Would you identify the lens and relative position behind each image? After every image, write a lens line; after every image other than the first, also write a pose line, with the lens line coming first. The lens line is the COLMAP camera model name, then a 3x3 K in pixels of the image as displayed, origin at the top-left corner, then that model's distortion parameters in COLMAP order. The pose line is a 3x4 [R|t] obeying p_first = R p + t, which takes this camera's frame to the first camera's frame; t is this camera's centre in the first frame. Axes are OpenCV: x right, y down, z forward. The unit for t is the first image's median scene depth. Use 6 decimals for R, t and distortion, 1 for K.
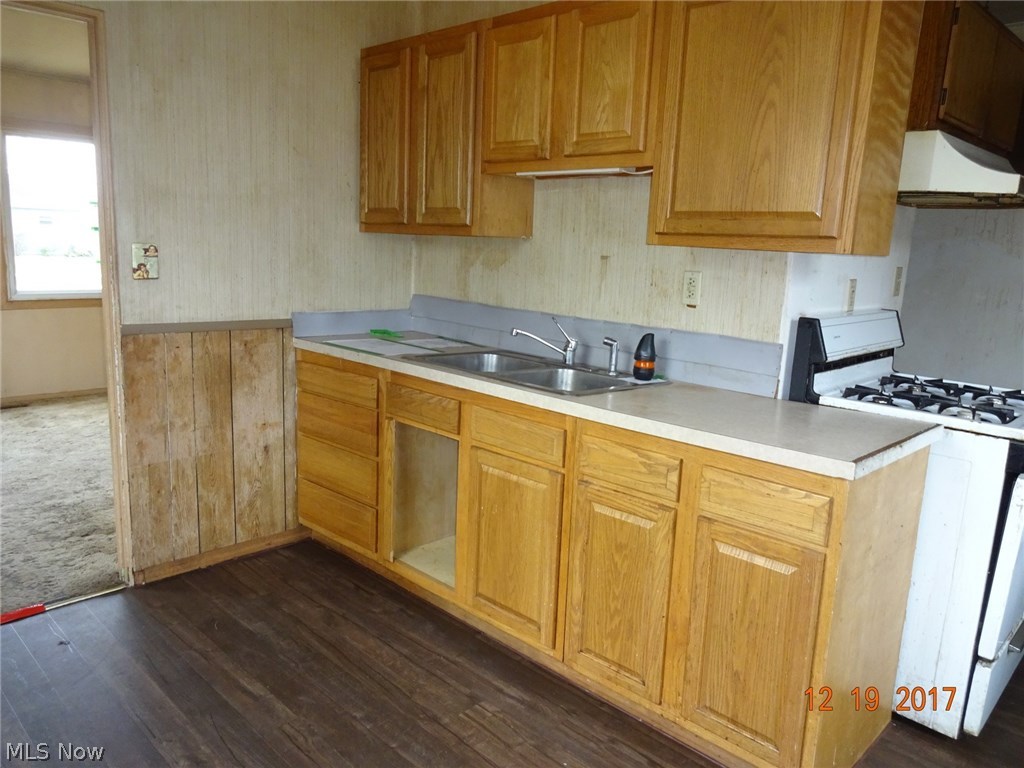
lens RADIAL K [[758.0, 0, 511.2], [0, 758.0, 384.5], [0, 0, 1]] dist [0.003527, 0.001039]
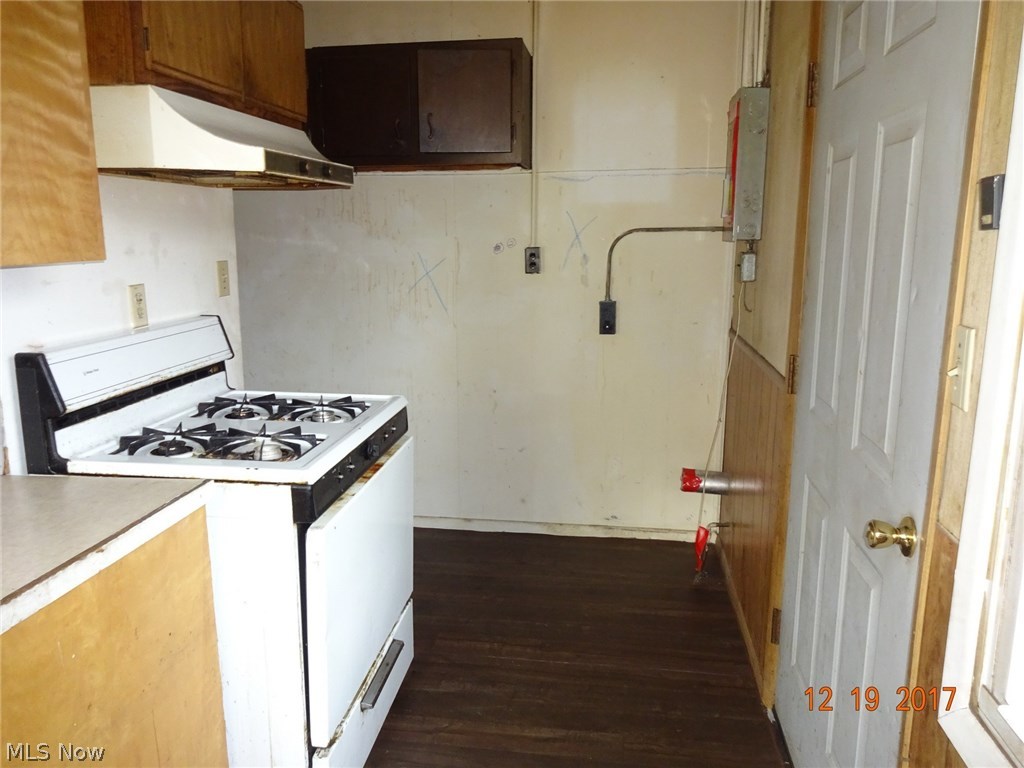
lens RADIAL K [[758.0, 0, 512.2], [0, 758.0, 382.5], [0, 0, 1]] dist [0.003527, 0.001039]
pose [[0.804310, -0.160983, 0.571988, 0.349880], [0.146884, 0.986593, 0.071127, -0.046785], [-0.575770, 0.026808, 0.817172, 0.187652]]
